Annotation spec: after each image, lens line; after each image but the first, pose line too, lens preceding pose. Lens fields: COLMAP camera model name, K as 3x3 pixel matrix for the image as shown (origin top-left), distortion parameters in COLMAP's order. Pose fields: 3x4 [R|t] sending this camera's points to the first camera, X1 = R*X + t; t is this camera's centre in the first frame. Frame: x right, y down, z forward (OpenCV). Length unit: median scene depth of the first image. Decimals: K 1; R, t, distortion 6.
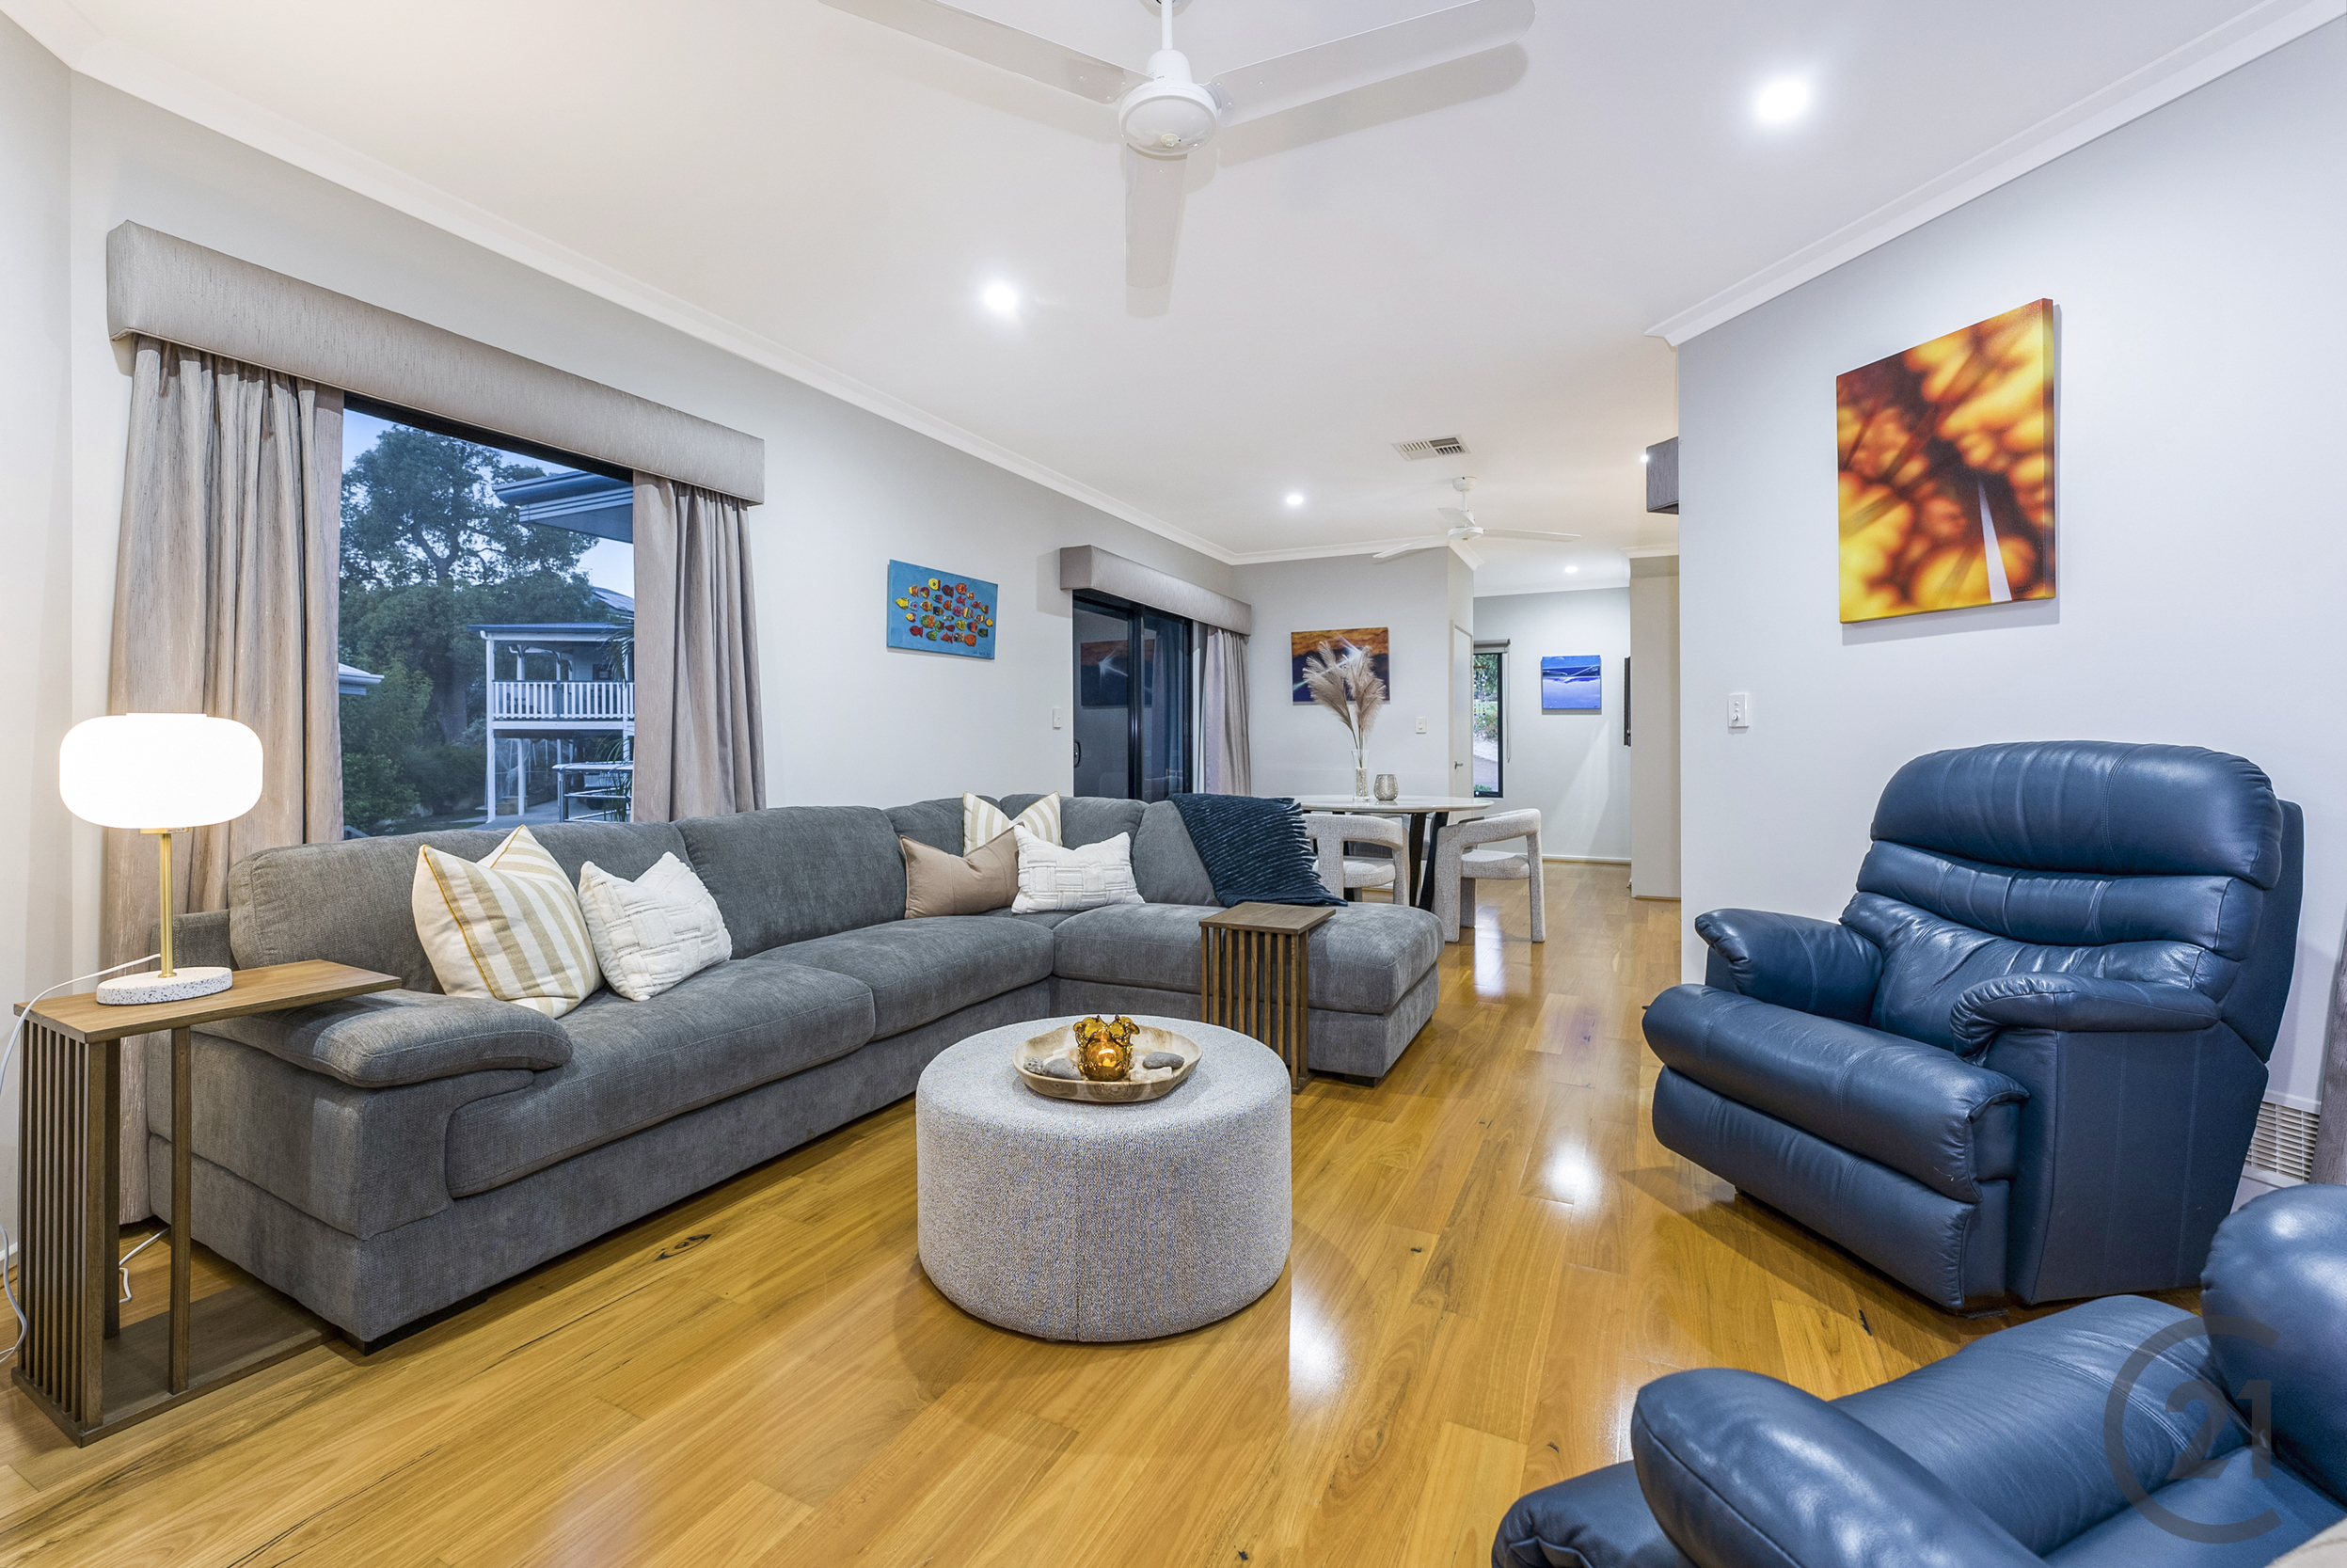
lens RADIAL K [[998.8, 0, 1127.8], [0, 998.8, 759.5], [0, 0, 1]] dist [-0.005211, -0.000905]
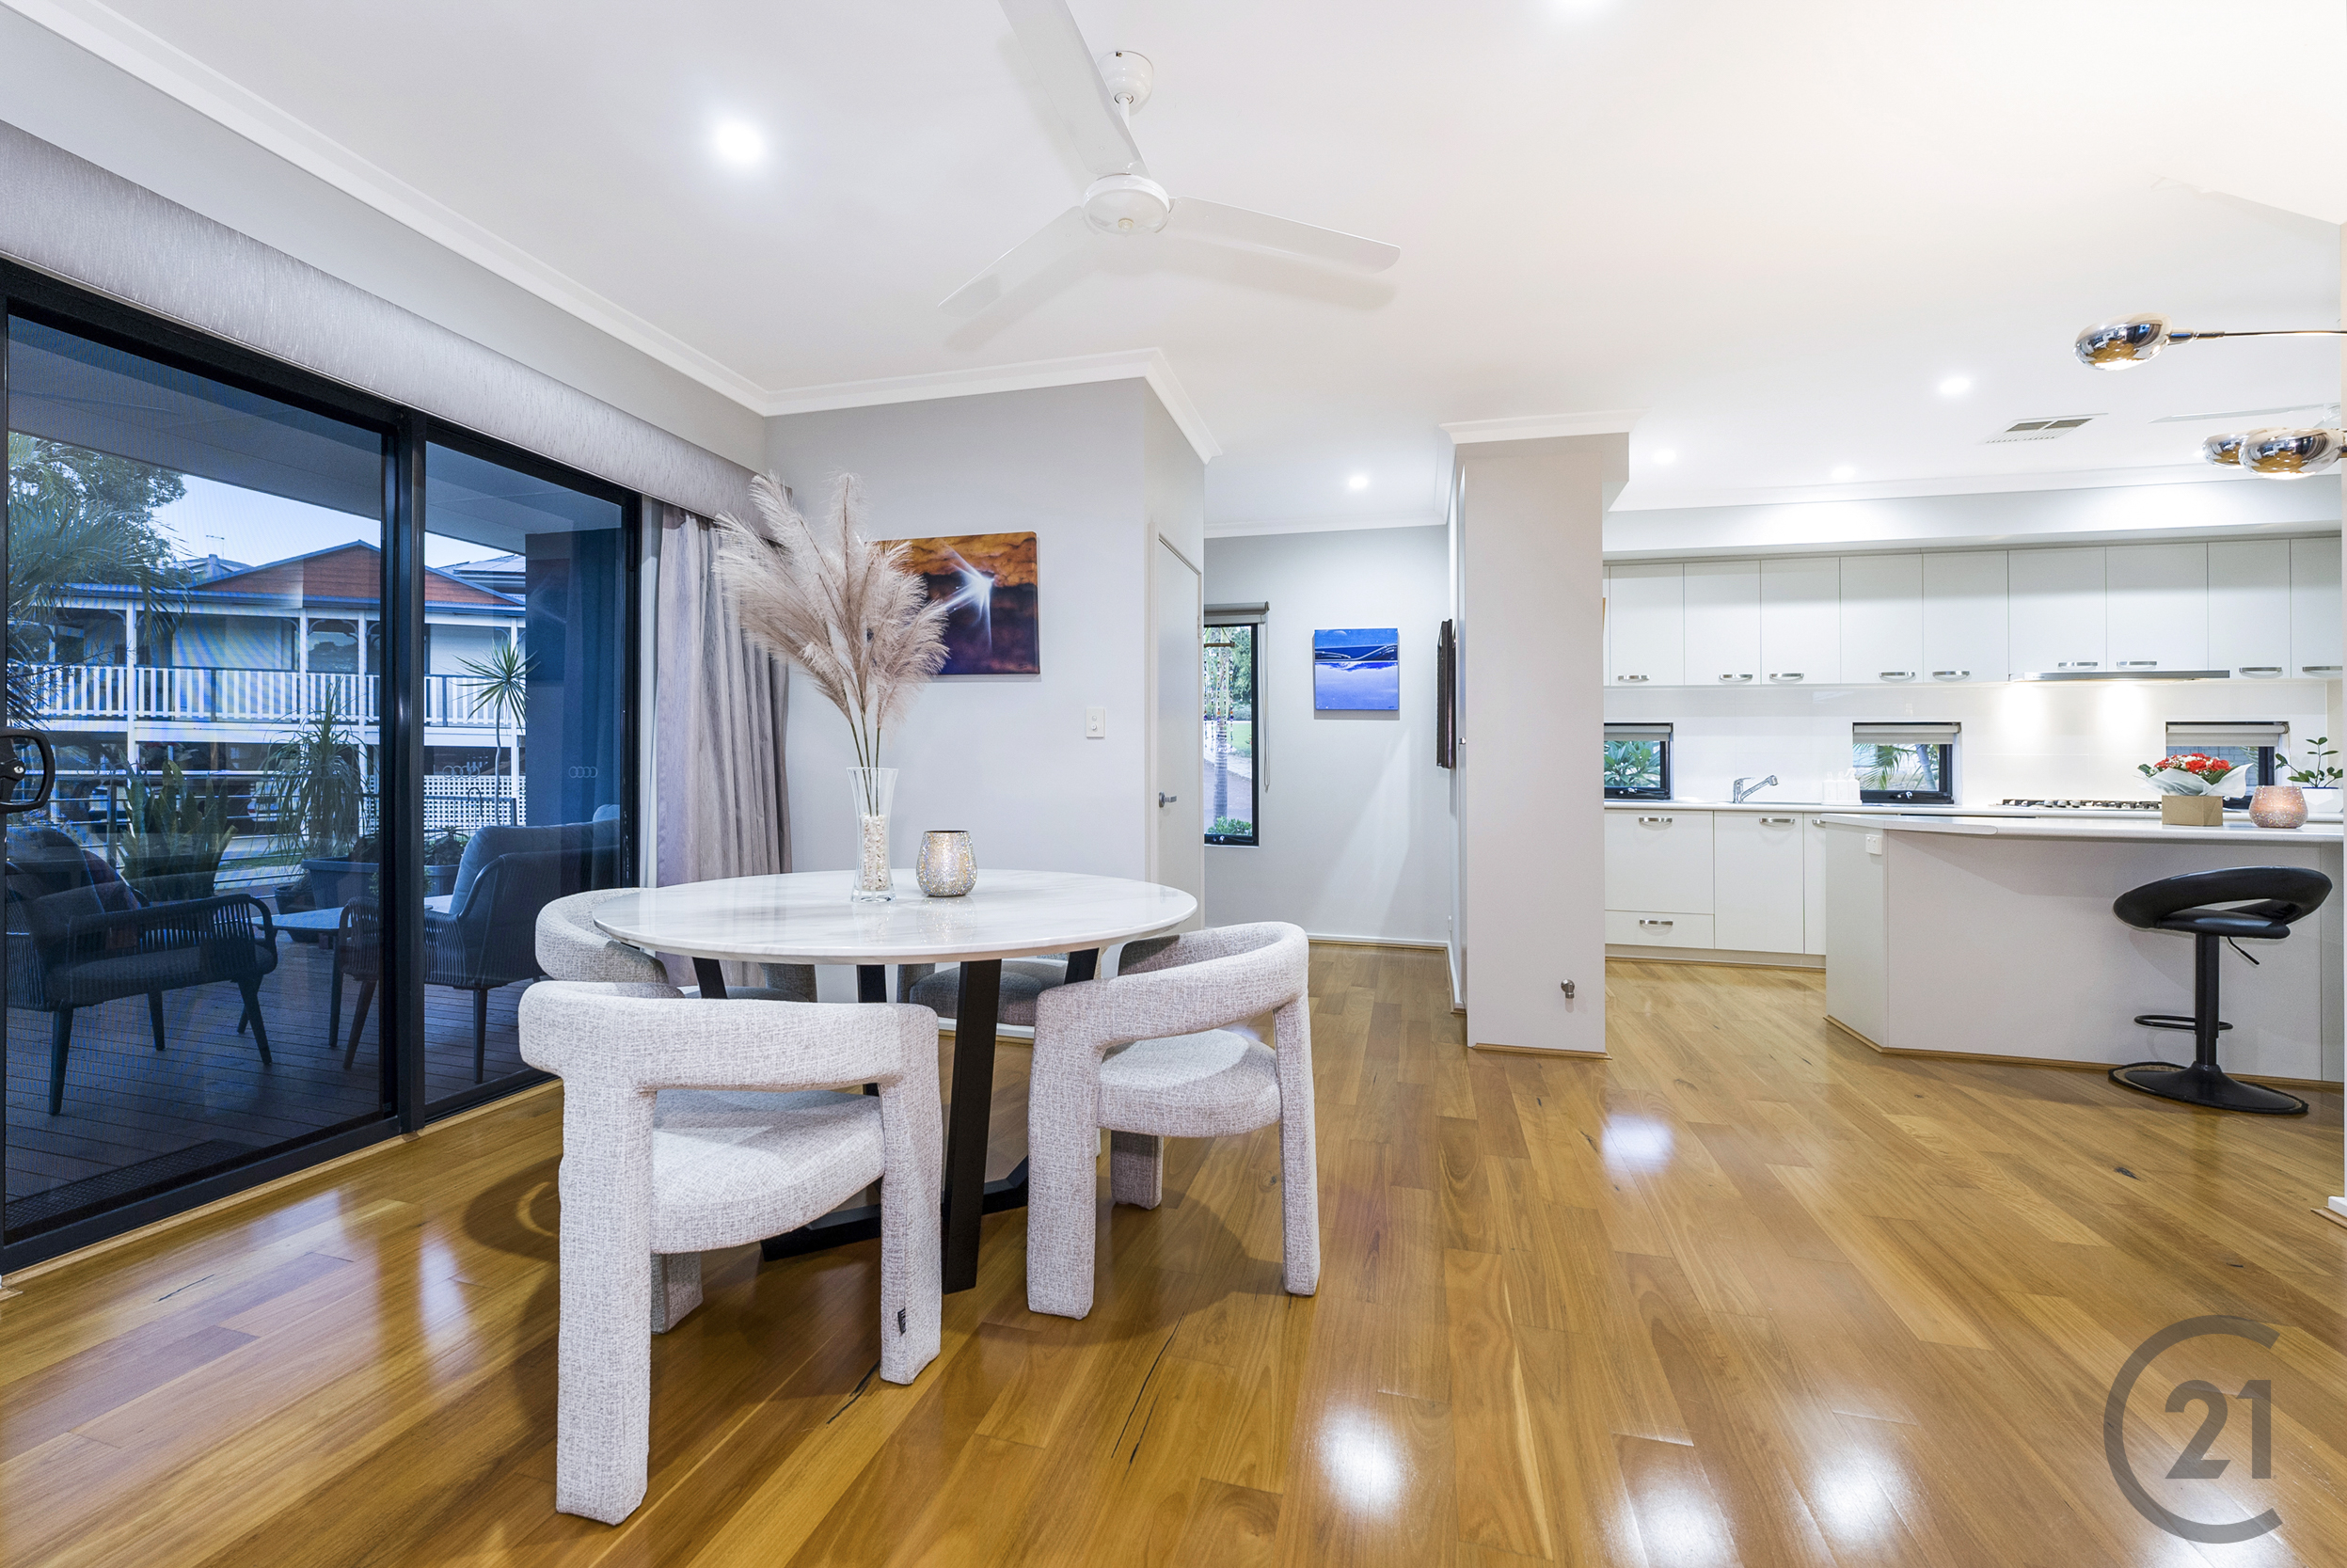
lens RADIAL K [[998.8, 0, 1142.3], [0, 998.8, 762.3], [0, 0, 1]] dist [-0.005211, -0.000905]
pose [[0.975179, 0.010488, 0.221170, 0.186212], [-0.007000, 0.999839, -0.016548, -0.004696], [-0.221308, 0.014589, 0.975095, 0.449037]]
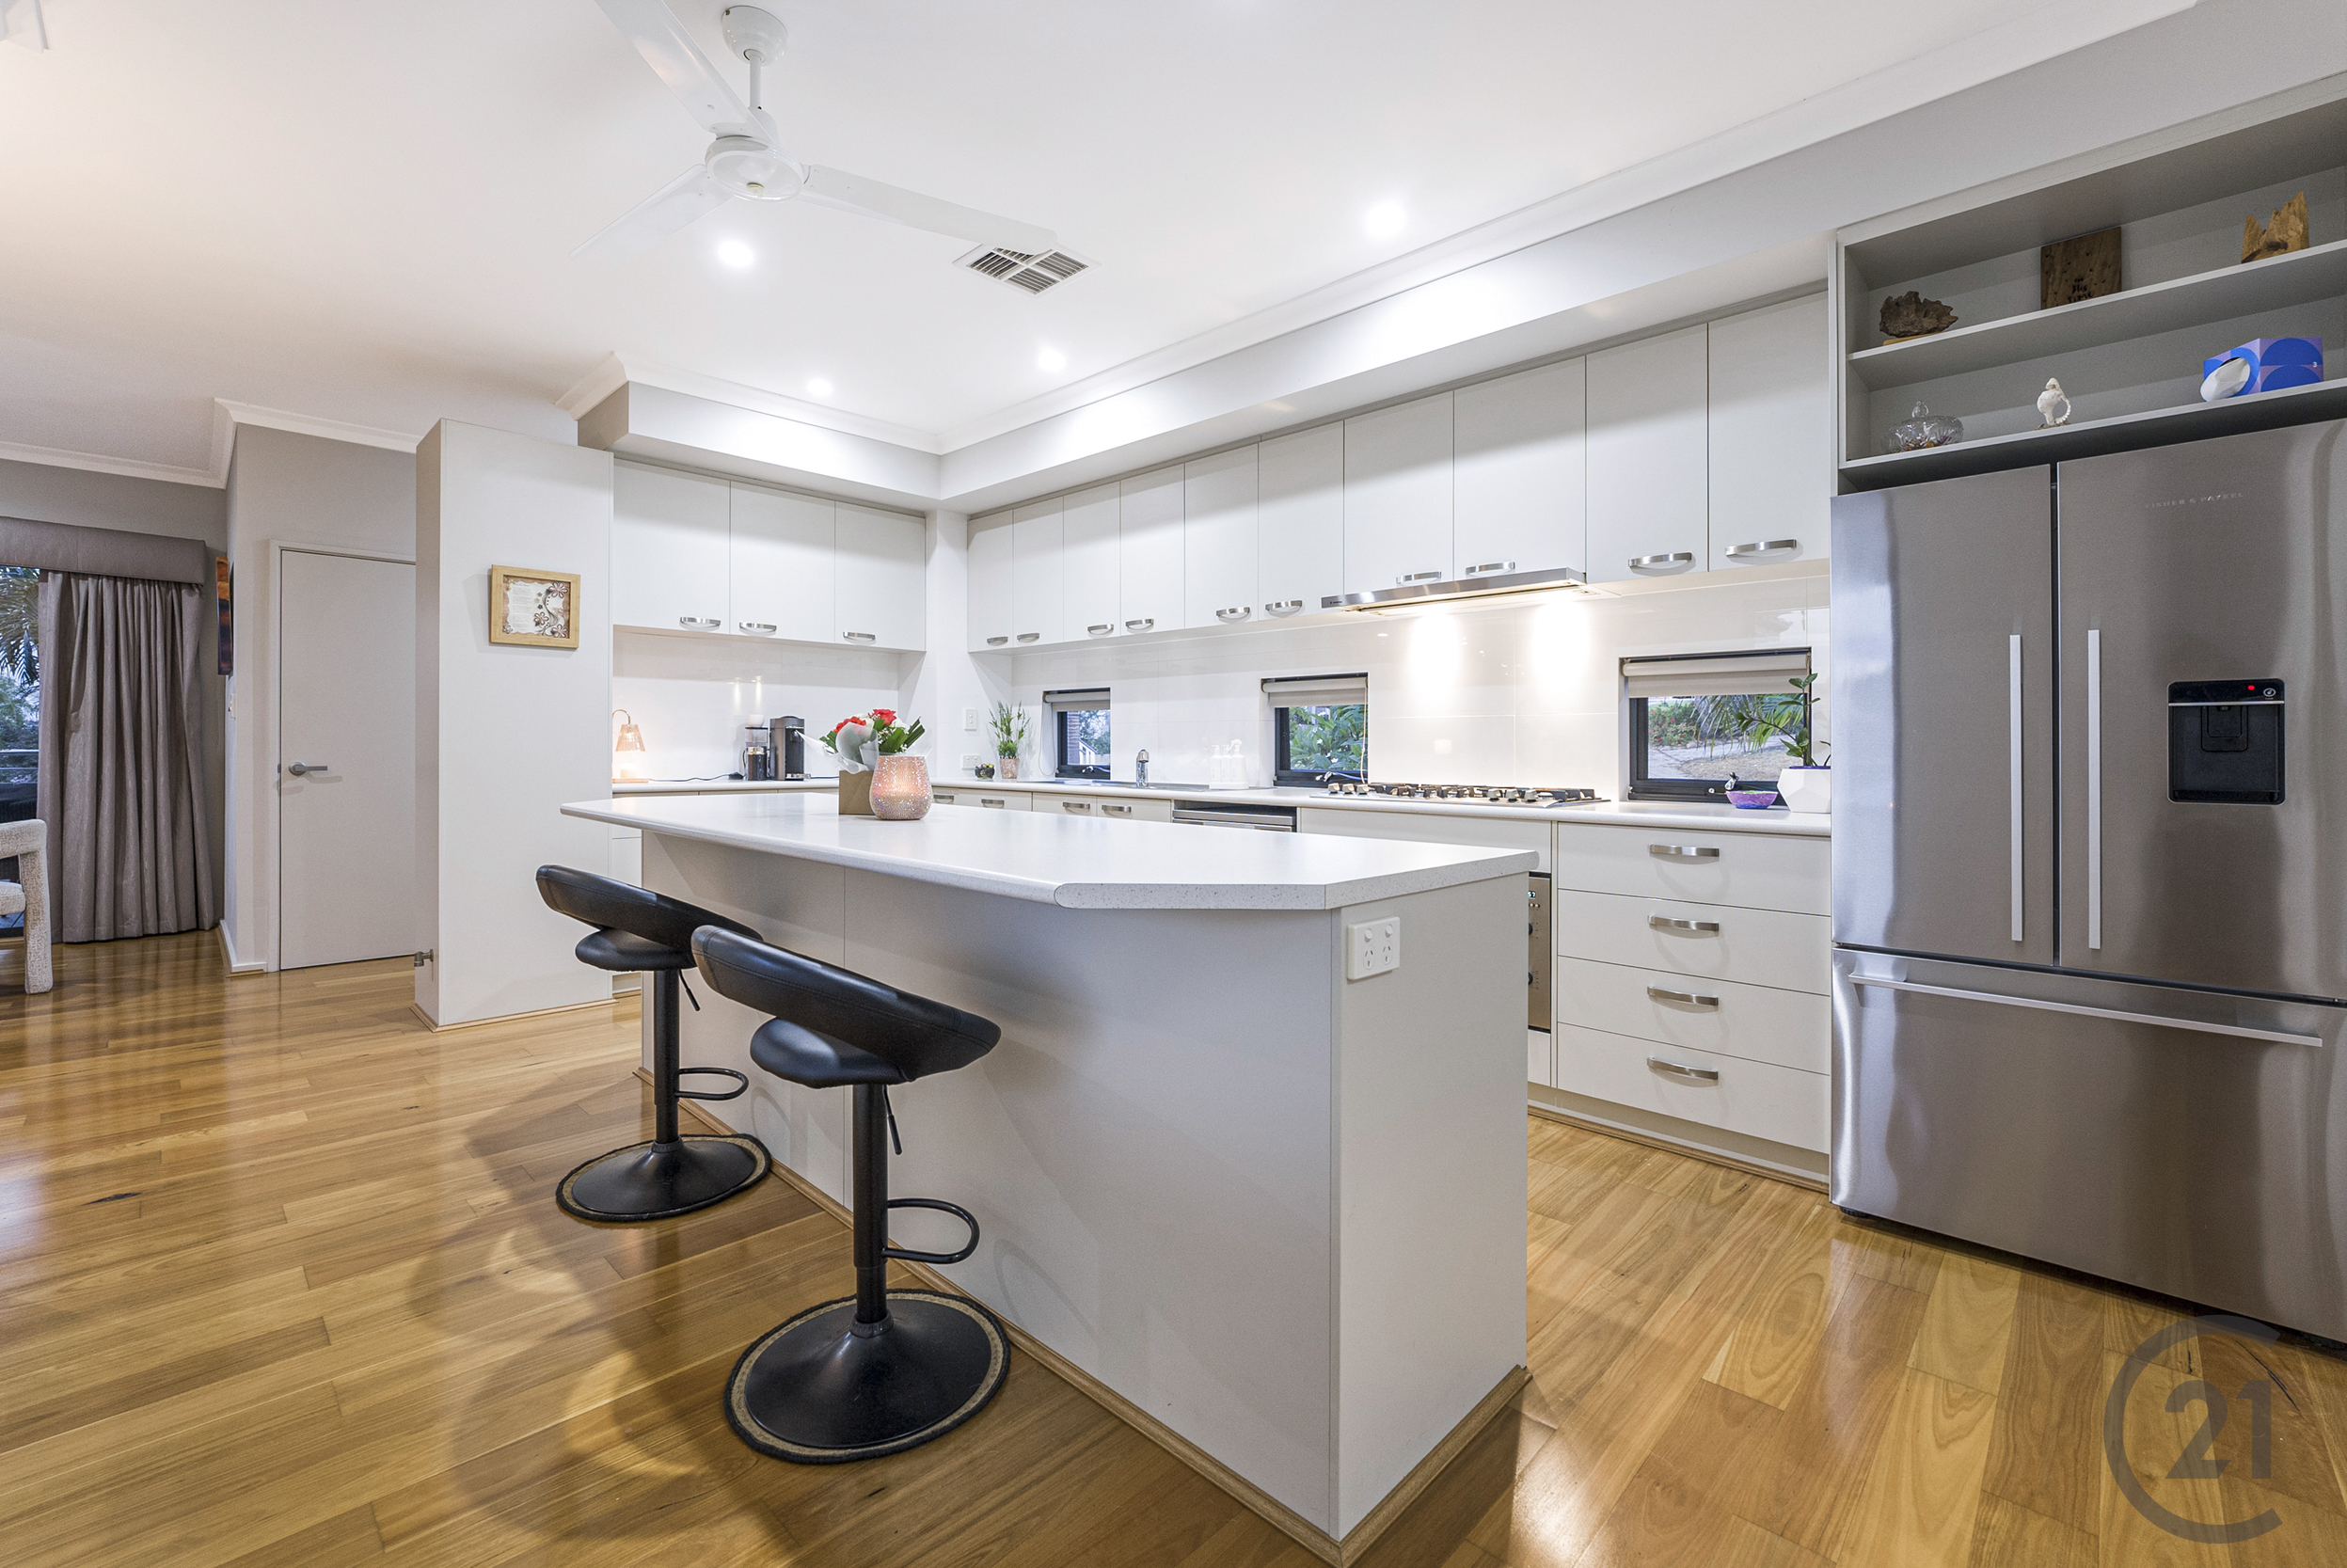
lens RADIAL K [[998.8, 0, 1162.5], [0, 998.8, 752.8], [0, 0, 1]] dist [-0.005211, -0.000905]
pose [[0.958225, 0.008025, -0.285903, 1.018968], [-0.010939, 0.999903, -0.008599, -0.003781], [0.285807, 0.011368, 0.958220, 0.512134]]
